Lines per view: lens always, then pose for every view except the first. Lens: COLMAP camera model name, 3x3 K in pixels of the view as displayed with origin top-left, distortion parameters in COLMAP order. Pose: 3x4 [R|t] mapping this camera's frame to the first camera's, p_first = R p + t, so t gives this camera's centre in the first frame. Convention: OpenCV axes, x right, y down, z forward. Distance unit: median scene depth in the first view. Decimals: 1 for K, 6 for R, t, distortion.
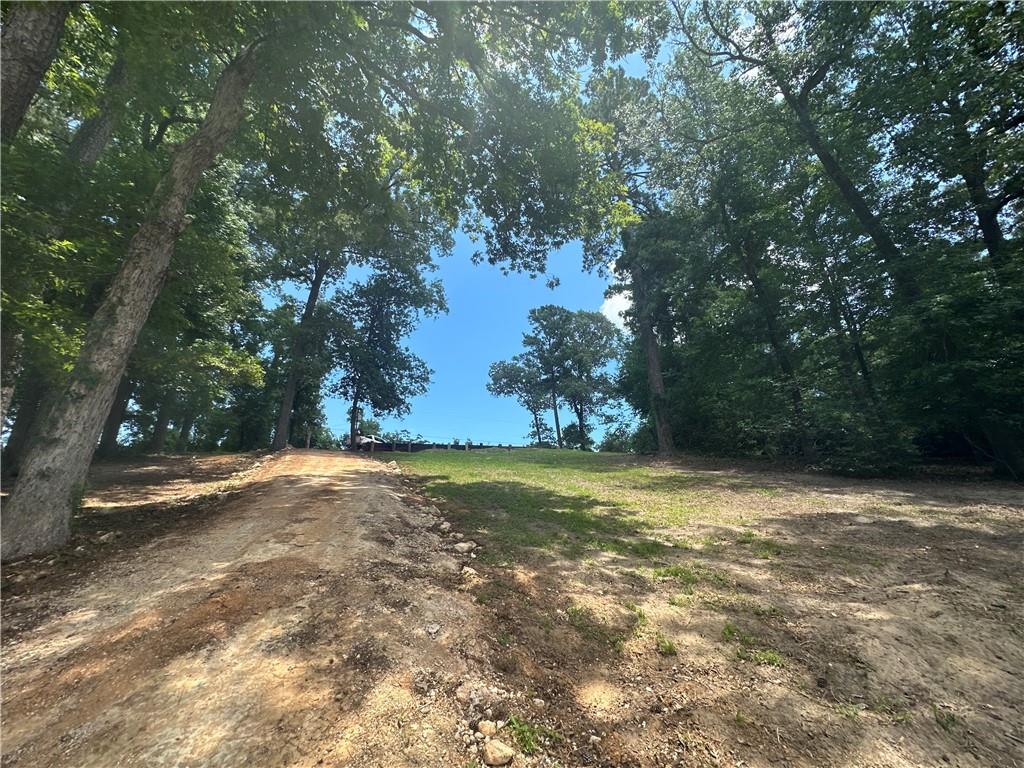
lens RADIAL K [[410.0, 0, 512.0], [0, 410.0, 384.0], [0, 0, 1]] dist [0.000141, 0.000002]
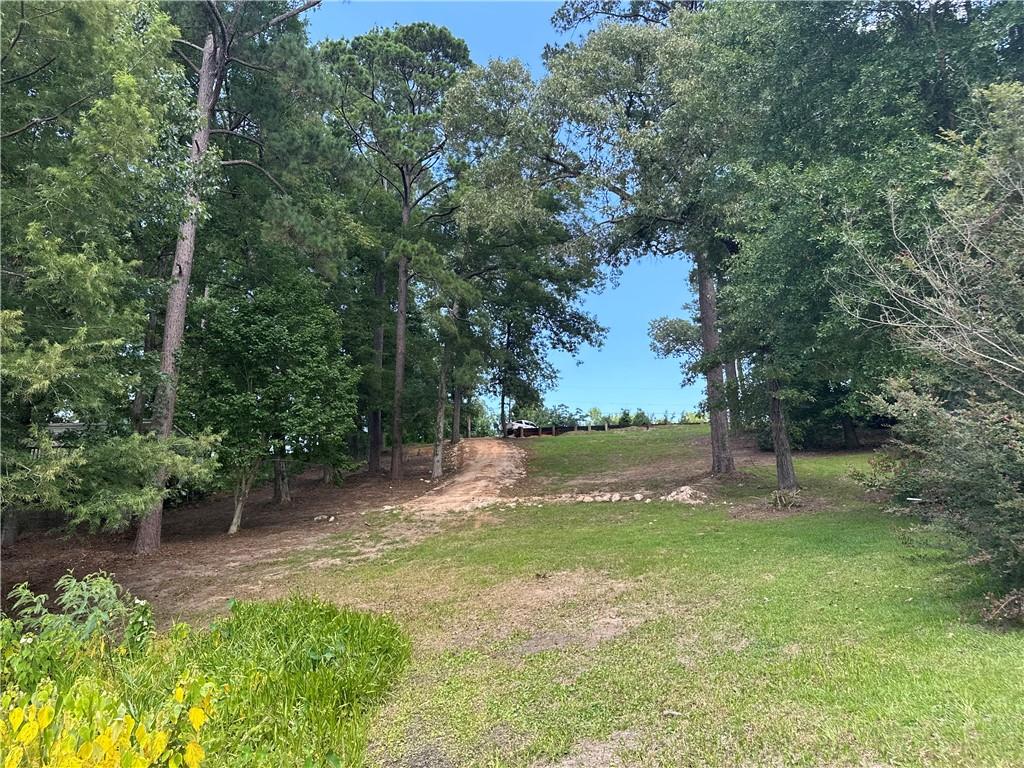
lens RADIAL K [[733.2, 0, 512.0], [0, 733.2, 384.0], [0, 0, 1]] dist [0.006592, -0.146545]
pose [[0.928996, -0.072952, -0.362829, 0.365120], [0.117001, 0.987991, 0.100921, -0.178740], [0.351109, -0.136207, 0.926375, -0.840141]]
